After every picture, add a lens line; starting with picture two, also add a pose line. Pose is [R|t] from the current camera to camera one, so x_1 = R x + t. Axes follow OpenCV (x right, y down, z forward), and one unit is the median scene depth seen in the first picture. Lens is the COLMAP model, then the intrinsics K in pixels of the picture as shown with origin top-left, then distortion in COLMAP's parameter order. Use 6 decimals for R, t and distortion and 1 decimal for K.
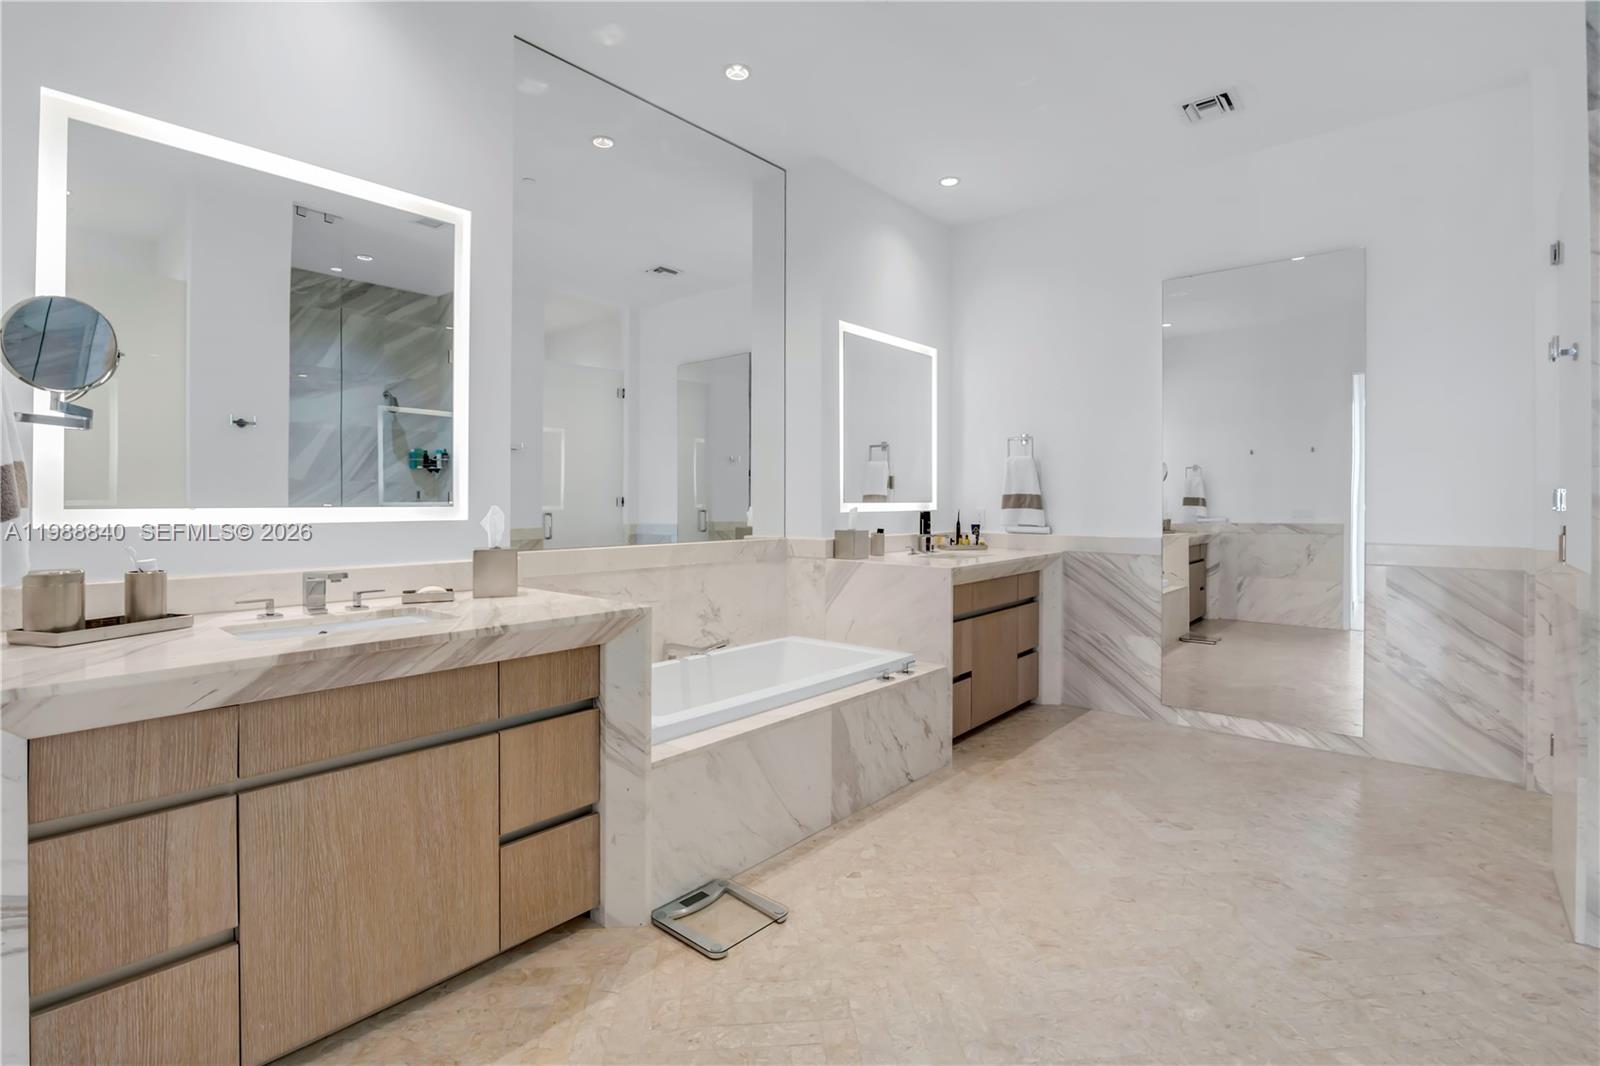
lens RADIAL K [[721.7, 0, 804.8], [0, 721.7, 502.6], [0, 0, 1]] dist [-0.019791, -0.000025]
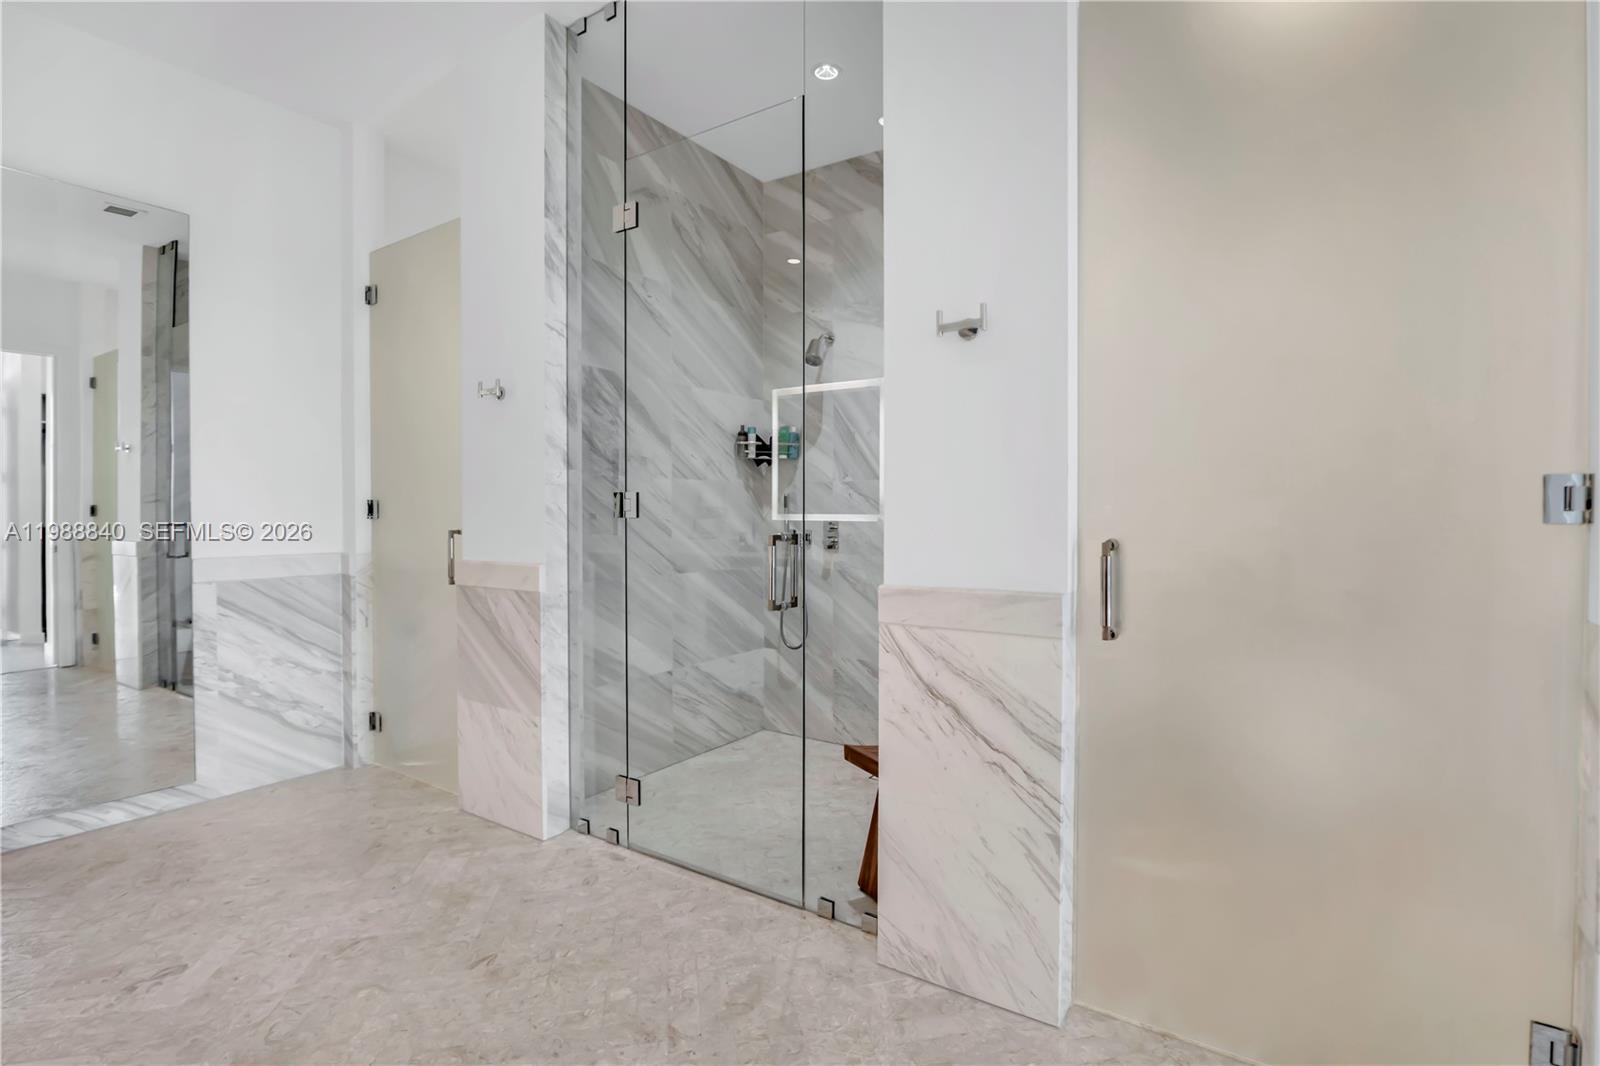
lens RADIAL K [[767.1, 0, 792.1], [0, 767.1, 524.4], [0, 0, 1]] dist [-0.020067, 0.001071]
pose [[-0.115176, -0.011424, 0.993279, -0.239013], [0.000498, 0.999933, 0.011558, 0.006203], [-0.993345, 0.001826, -0.115162, 0.427849]]
